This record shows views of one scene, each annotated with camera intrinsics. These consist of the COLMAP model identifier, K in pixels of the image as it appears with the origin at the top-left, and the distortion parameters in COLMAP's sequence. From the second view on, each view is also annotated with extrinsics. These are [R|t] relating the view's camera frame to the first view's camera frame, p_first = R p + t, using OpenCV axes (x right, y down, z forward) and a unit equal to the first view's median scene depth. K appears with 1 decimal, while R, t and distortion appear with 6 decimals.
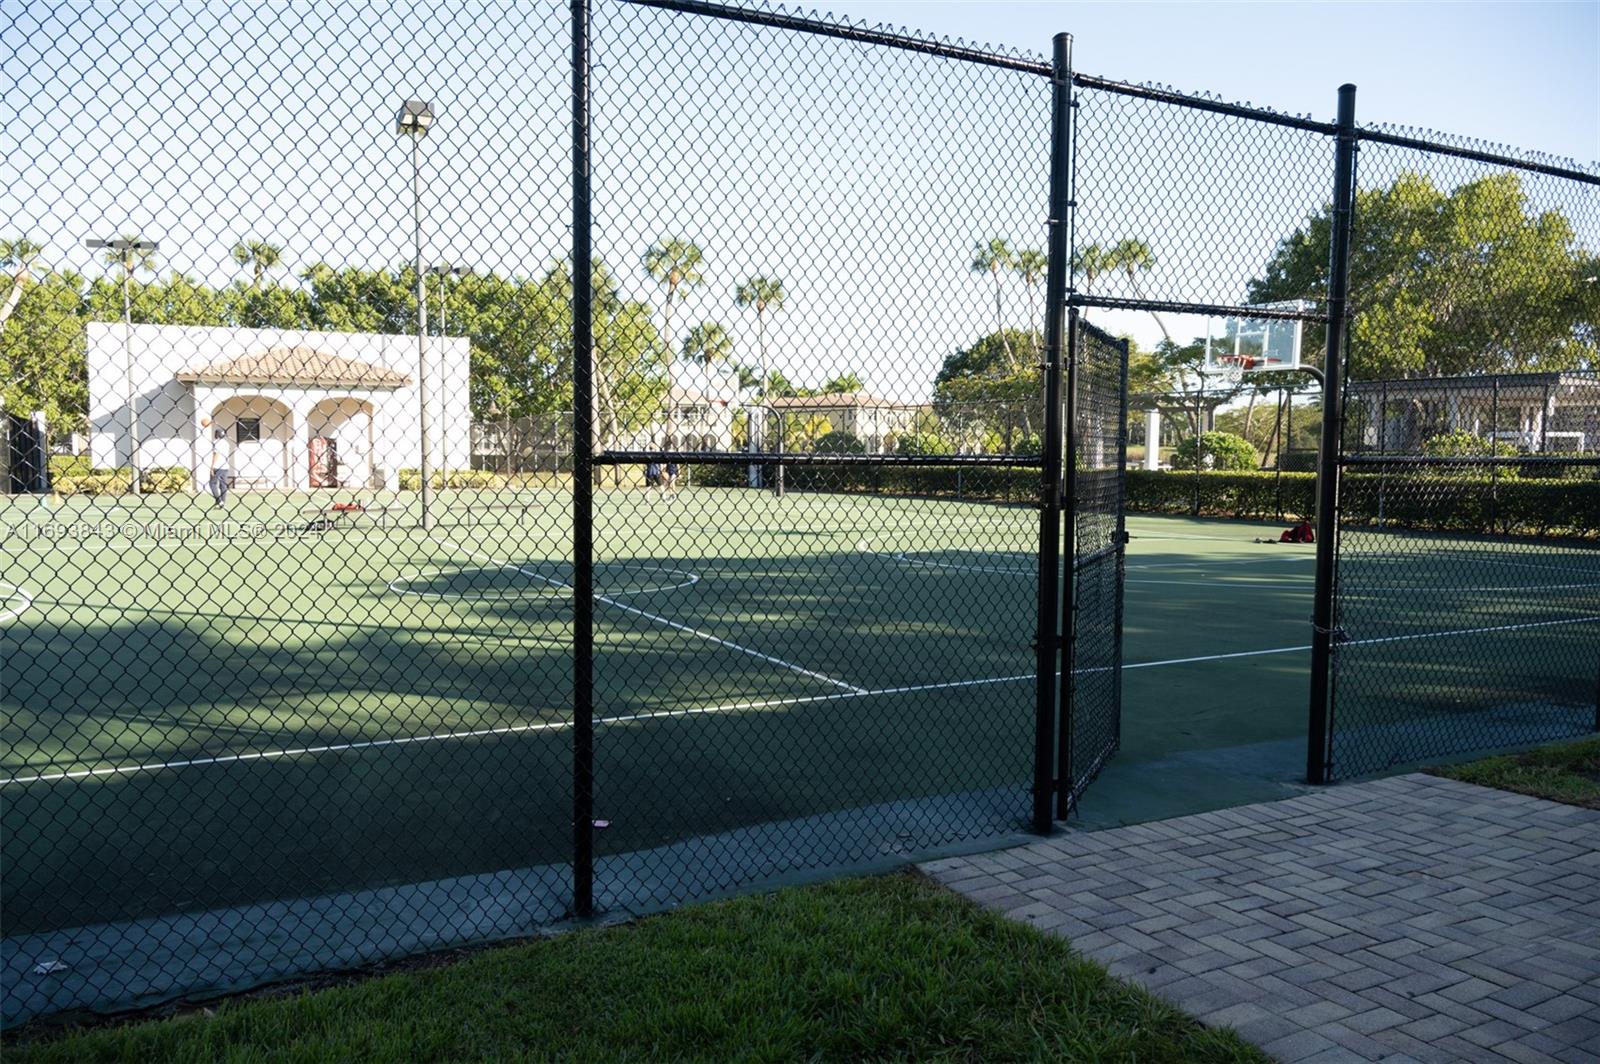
lens RADIAL K [[1228.0, 0, 800.0], [0, 1228.0, 532.0], [0, 0, 1]] dist [0.006623, 0.005124]
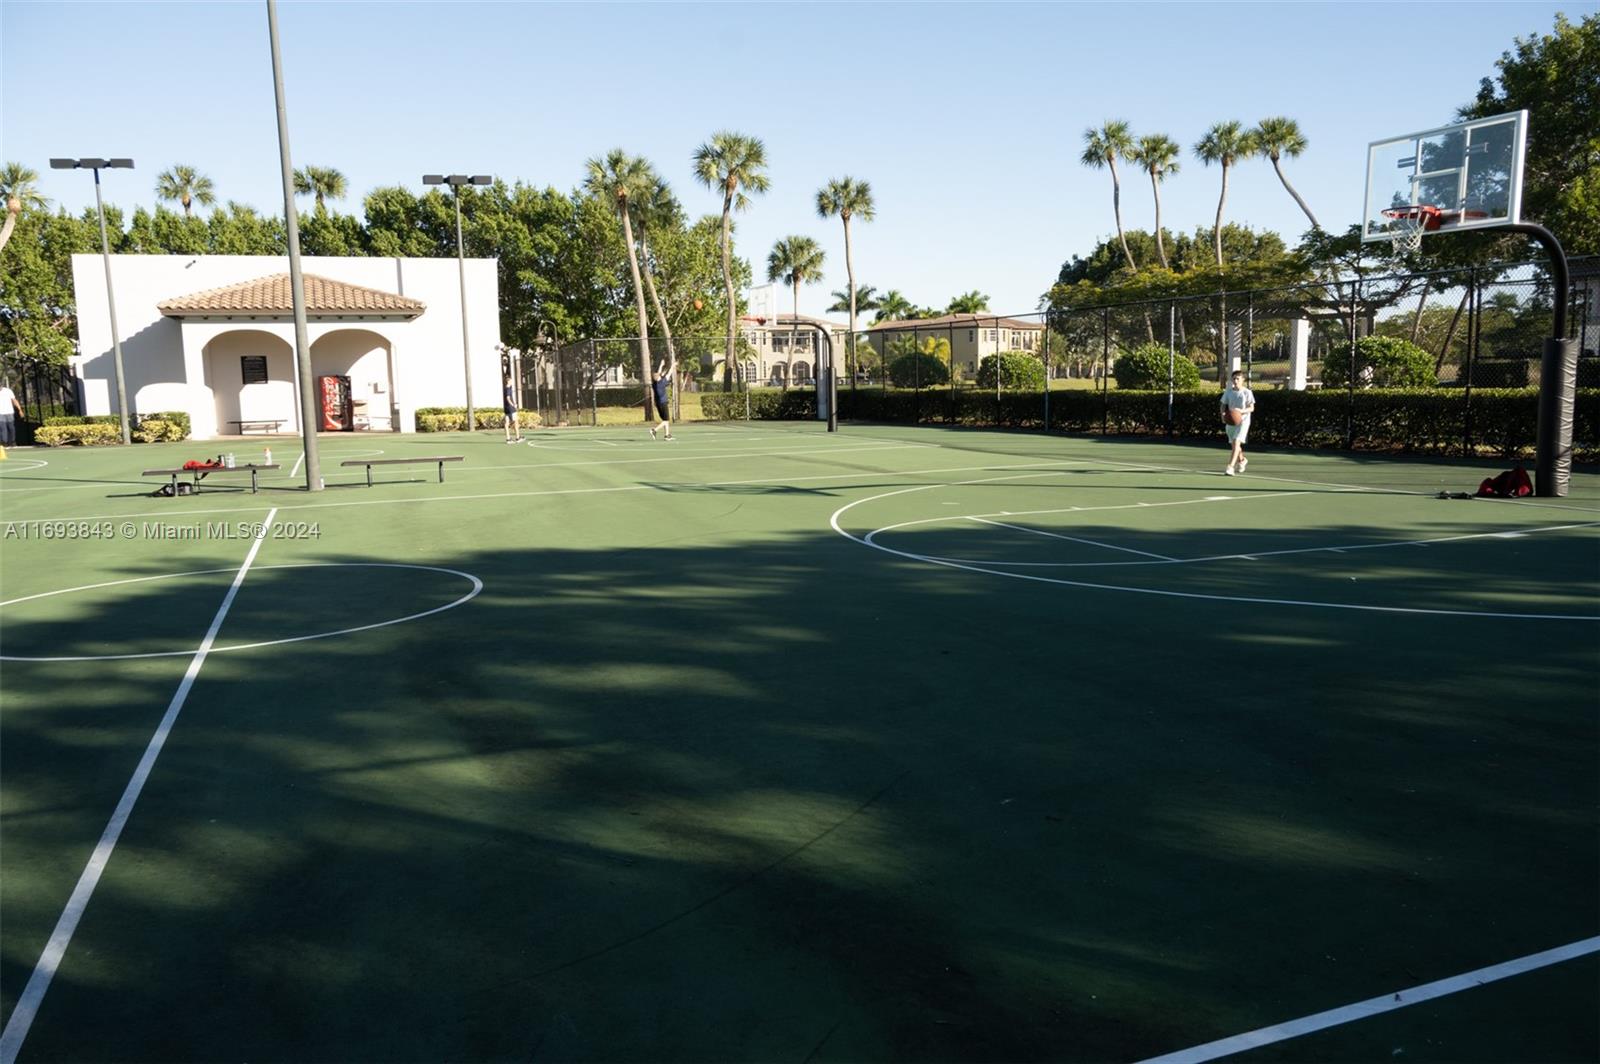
lens RADIAL K [[1228.0, 0, 800.0], [0, 1228.0, 532.0], [0, 0, 1]] dist [0.006623, 0.005124]
pose [[0.993734, -0.012480, -0.111072, 0.039941], [0.019005, 0.998142, 0.057884, -0.007219], [0.110143, -0.059632, 0.992125, 0.119410]]
